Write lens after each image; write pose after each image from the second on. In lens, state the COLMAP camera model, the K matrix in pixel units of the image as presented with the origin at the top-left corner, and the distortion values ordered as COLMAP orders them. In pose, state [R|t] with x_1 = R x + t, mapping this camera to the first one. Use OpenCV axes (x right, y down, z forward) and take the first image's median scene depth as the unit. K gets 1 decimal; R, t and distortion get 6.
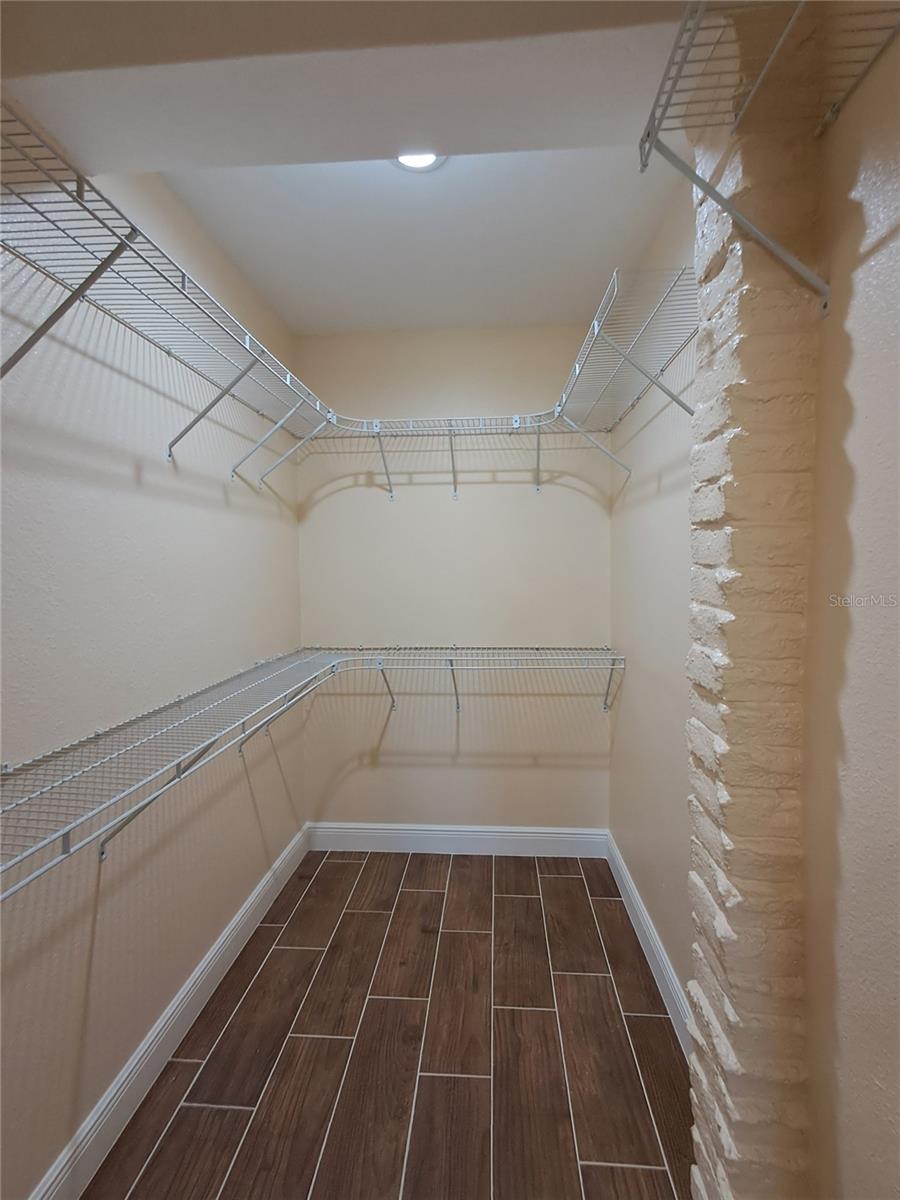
lens RADIAL K [[555.3, 0, 449.7], [0, 555.3, 599.1], [0, 0, 1]] dist [0.003383, 0.001186]
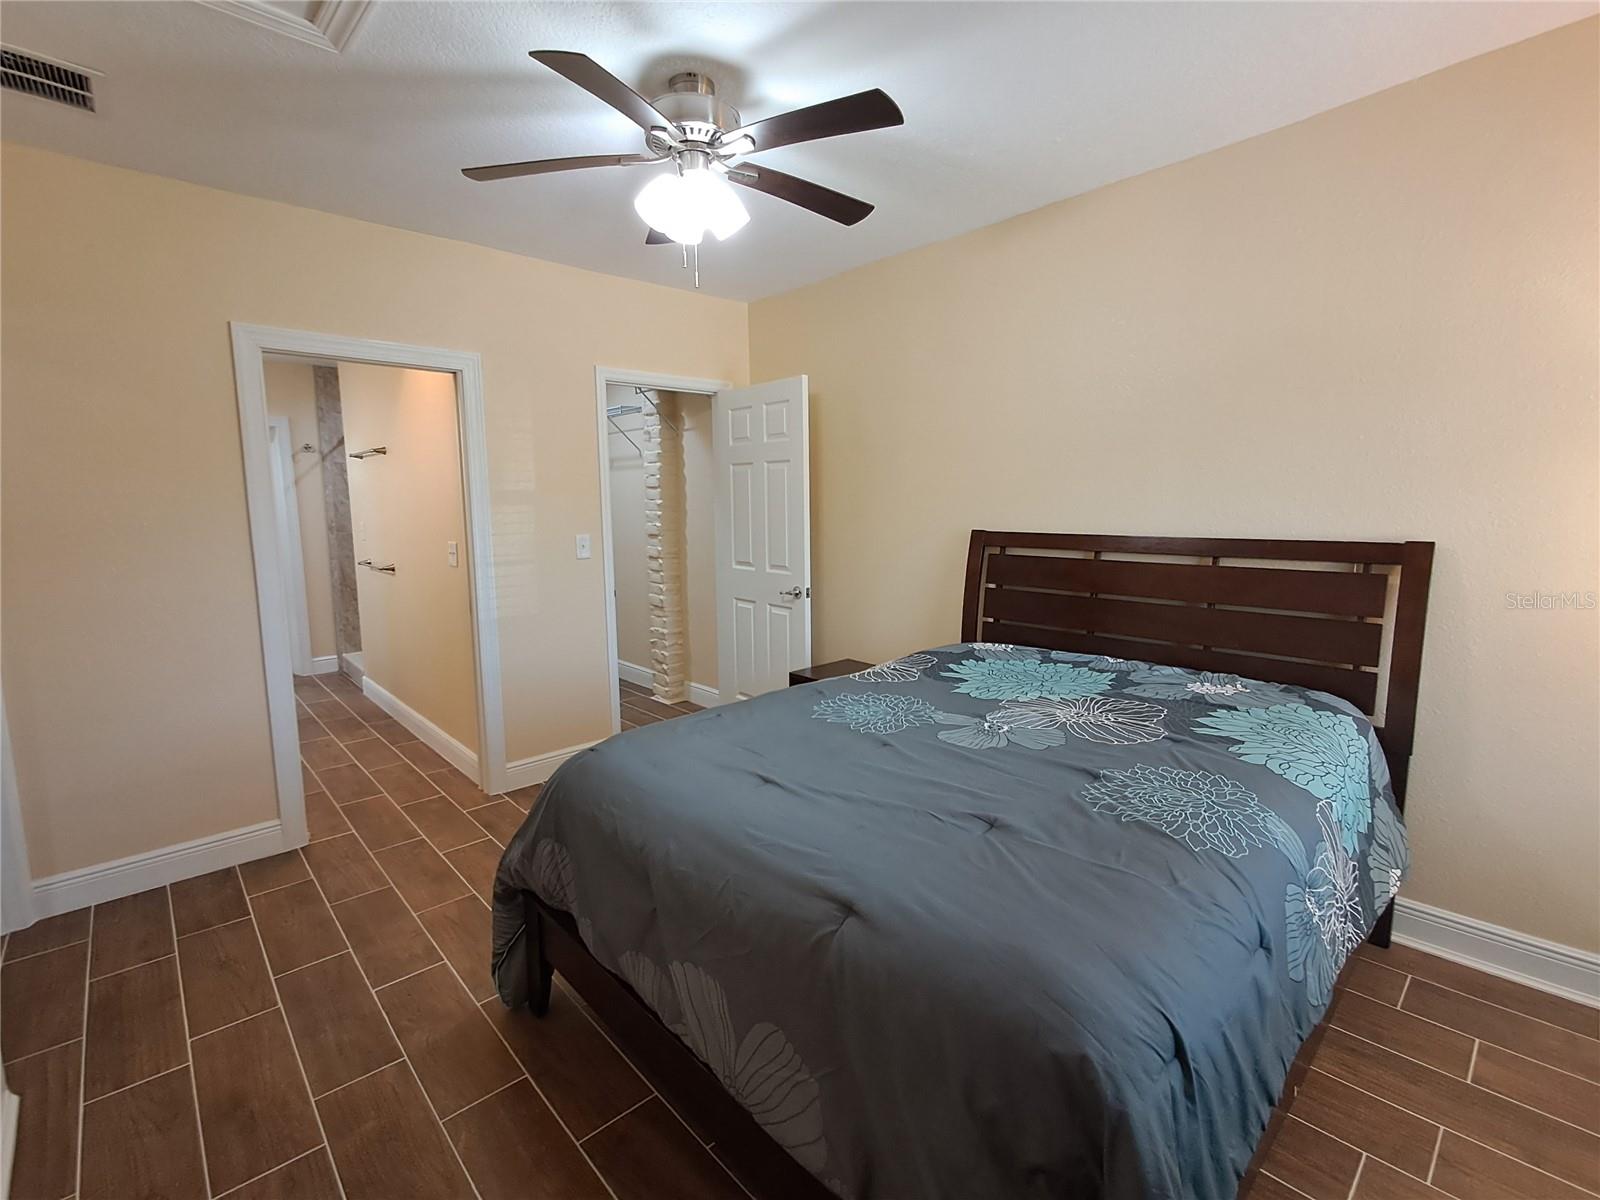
lens RADIAL K [[740.4, 0, 797.1], [0, 740.4, 603.7], [0, 0, 1]] dist [0.003383, 0.001186]
pose [[0.701629, -0.096956, 0.705915, -2.510114], [0.040552, 0.994527, 0.096290, 0.202703], [-0.711387, -0.038933, 0.701721, -3.282442]]
